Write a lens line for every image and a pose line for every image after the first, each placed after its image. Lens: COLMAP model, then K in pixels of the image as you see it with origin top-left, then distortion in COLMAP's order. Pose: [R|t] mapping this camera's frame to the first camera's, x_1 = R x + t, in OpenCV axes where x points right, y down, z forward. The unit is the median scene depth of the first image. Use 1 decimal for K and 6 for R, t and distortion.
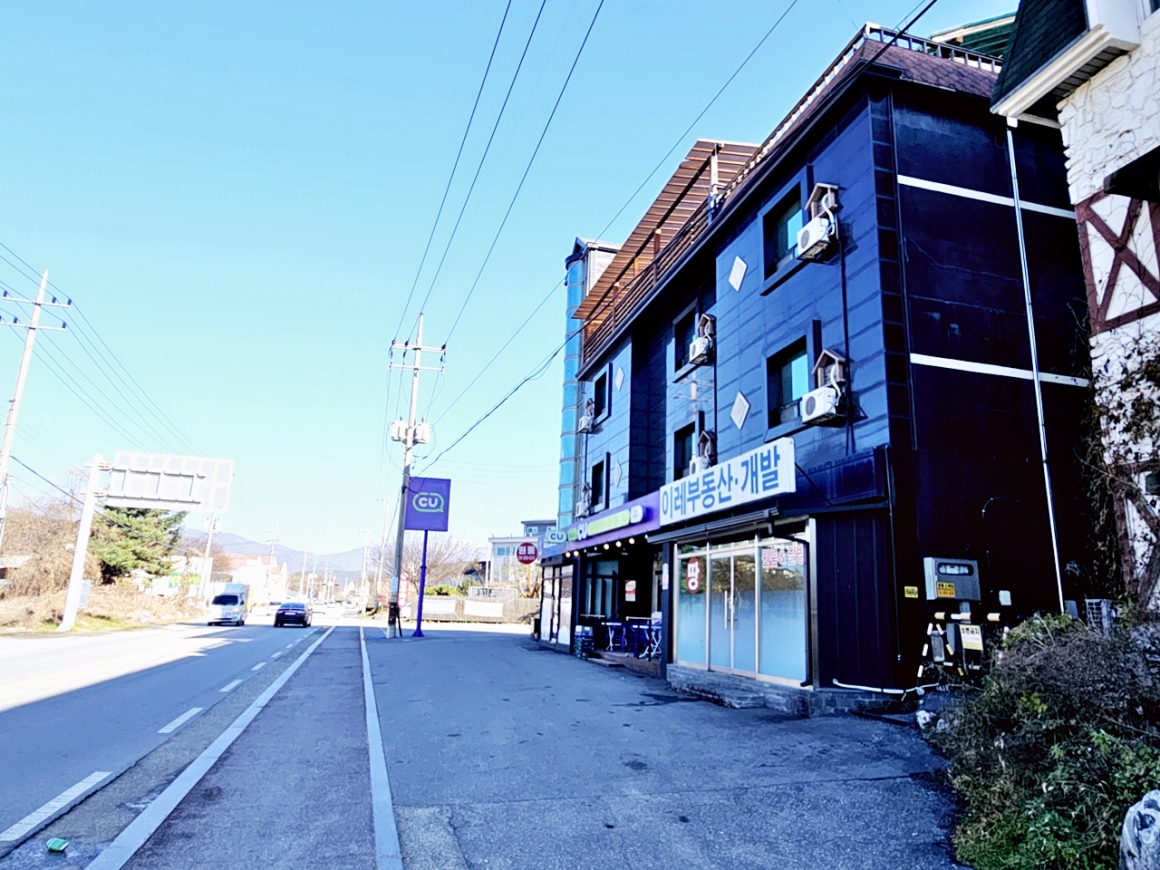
lens RADIAL K [[752.9, 0, 583.1], [0, 752.9, 432.4], [0, 0, 1]] dist [0.002277, 0.000506]
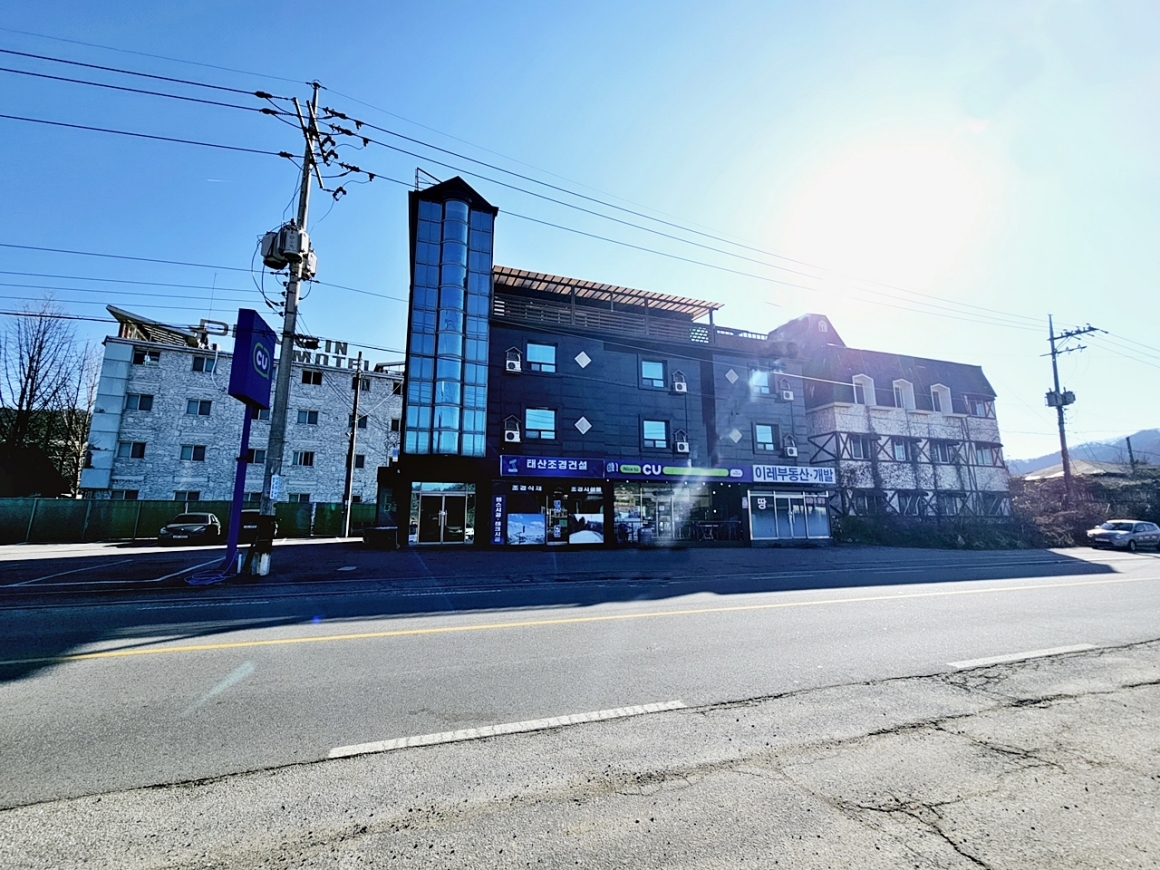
lens RADIAL K [[474.5, 0, 579.4], [0, 474.5, 433.1], [0, 0, 1]] dist [-0.000242, 0.000527]
pose [[-0.058068, 0.145153, 0.987704, -0.925819], [-0.230640, 0.960657, -0.154738, 0.230460], [-0.971305, -0.236789, -0.022305, 1.106985]]
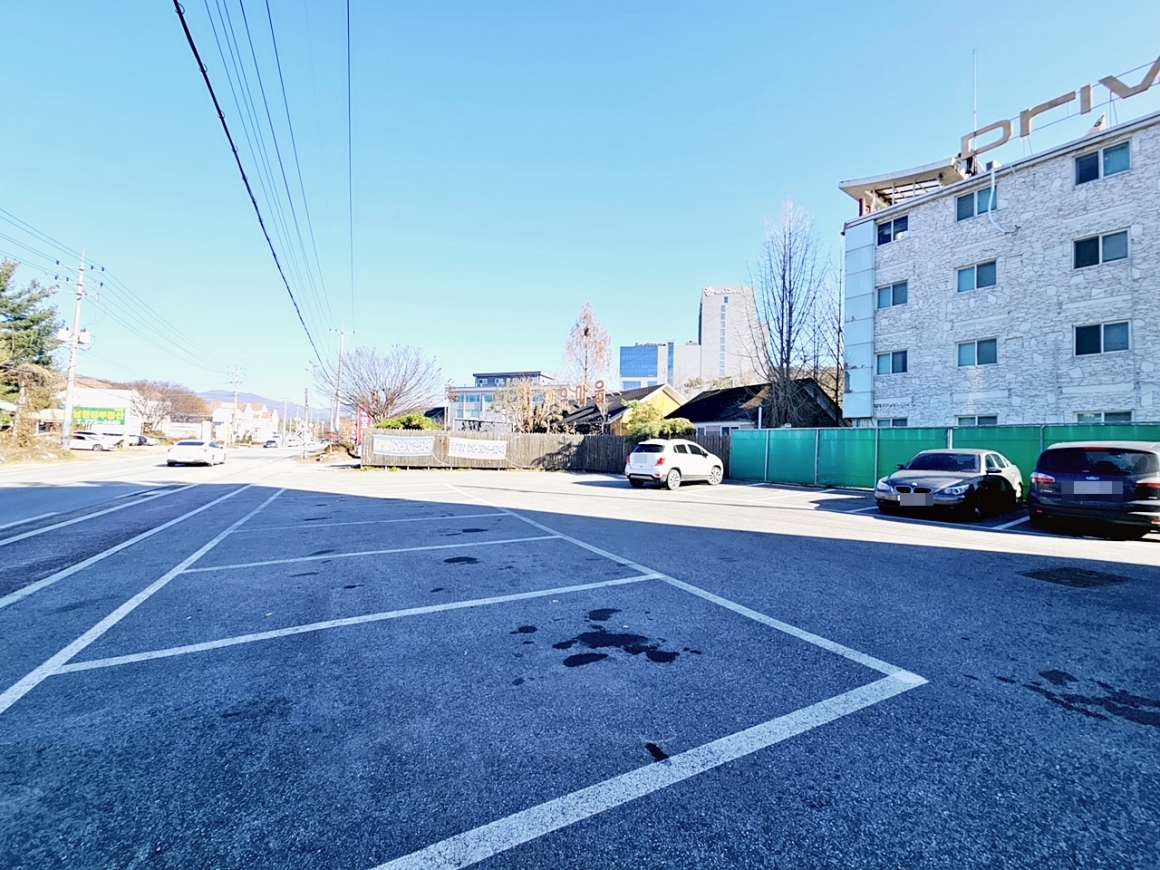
lens RADIAL K [[474.5, 0, 579.4], [0, 474.5, 433.1], [0, 0, 1]] dist [-0.000242, 0.000527]
pose [[0.985654, -0.001456, 0.168775, -0.284888], [-0.033648, 0.978195, 0.204944, 0.328064], [-0.165393, -0.207683, 0.964113, 1.453340]]
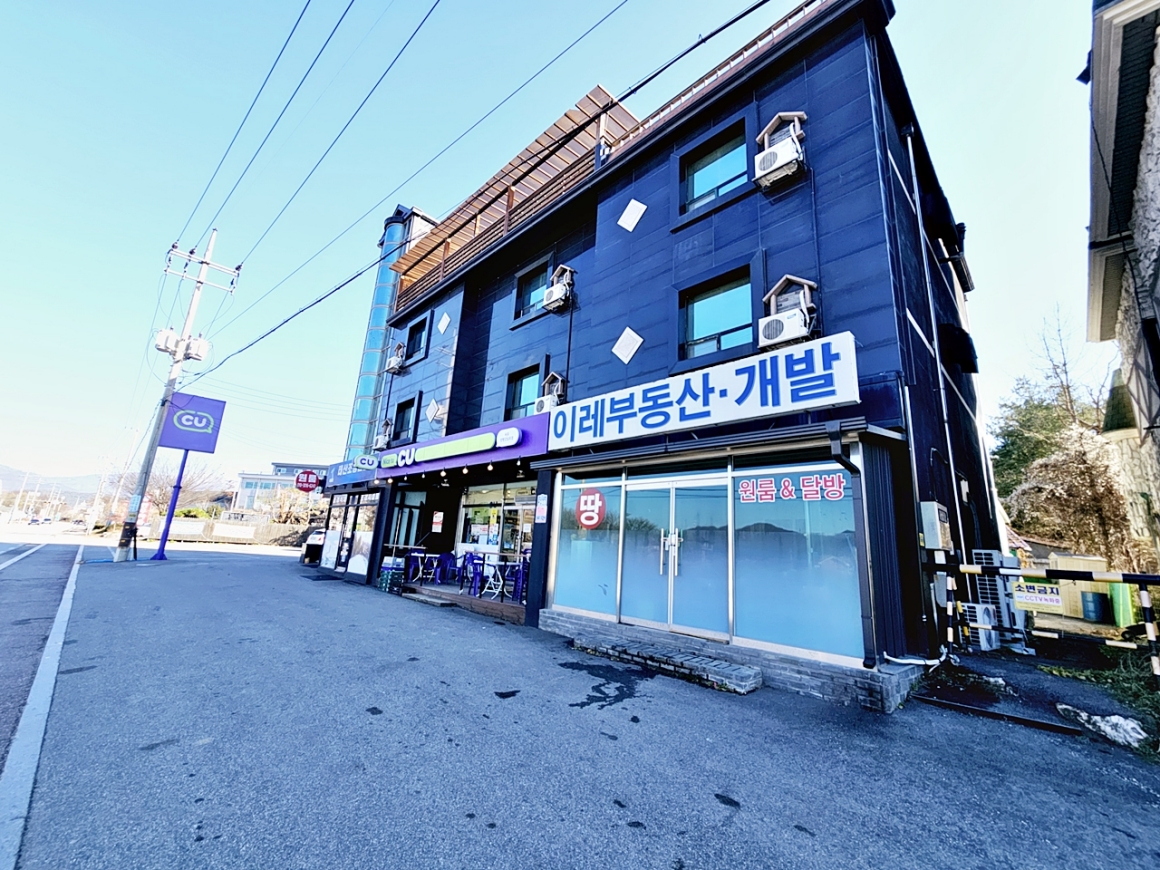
lens RADIAL K [[474.5, 0, 579.4], [0, 474.5, 433.1], [0, 0, 1]] dist [-0.000242, 0.000527]
pose [[0.872133, 0.132822, 0.470895, -0.088915], [-0.140055, 0.989945, -0.019835, 0.076510], [-0.468795, -0.048653, 0.881966, 0.346559]]
